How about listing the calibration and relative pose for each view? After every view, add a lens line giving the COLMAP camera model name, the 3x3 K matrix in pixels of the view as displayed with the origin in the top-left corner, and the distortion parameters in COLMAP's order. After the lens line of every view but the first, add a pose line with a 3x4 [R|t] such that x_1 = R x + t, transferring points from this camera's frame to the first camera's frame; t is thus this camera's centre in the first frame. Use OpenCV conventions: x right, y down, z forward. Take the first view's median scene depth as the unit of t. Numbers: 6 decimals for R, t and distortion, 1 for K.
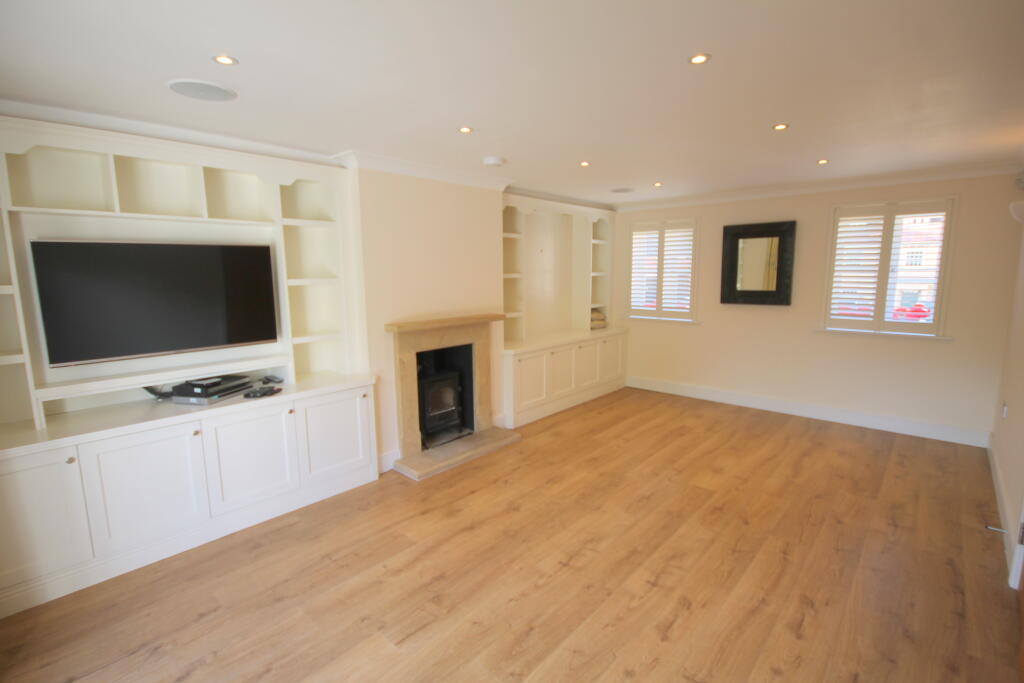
lens RADIAL K [[481.1, 0, 514.8], [0, 481.1, 341.7], [0, 0, 1]] dist [-0.020055, 0.000650]
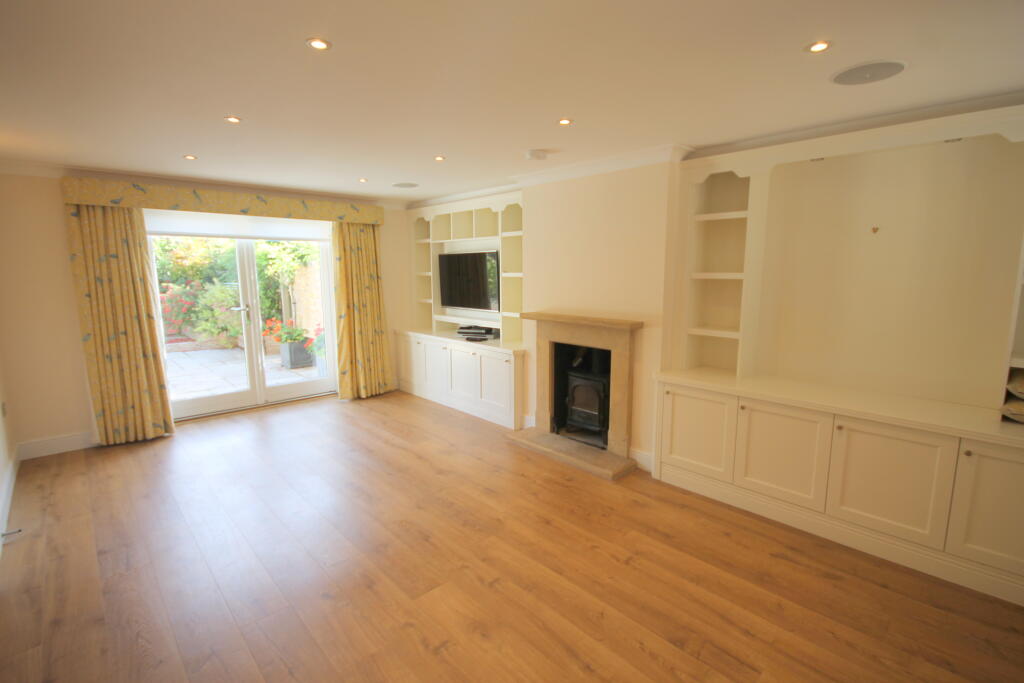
lens RADIAL K [[481.1, 0, 514.8], [0, 481.1, 341.7], [0, 0, 1]] dist [-0.020055, 0.000650]
pose [[-0.097814, 0.152762, -0.983411, 0.846458], [-0.145830, 0.975283, 0.166004, -0.140779], [0.984462, 0.159649, -0.073119, 0.950562]]
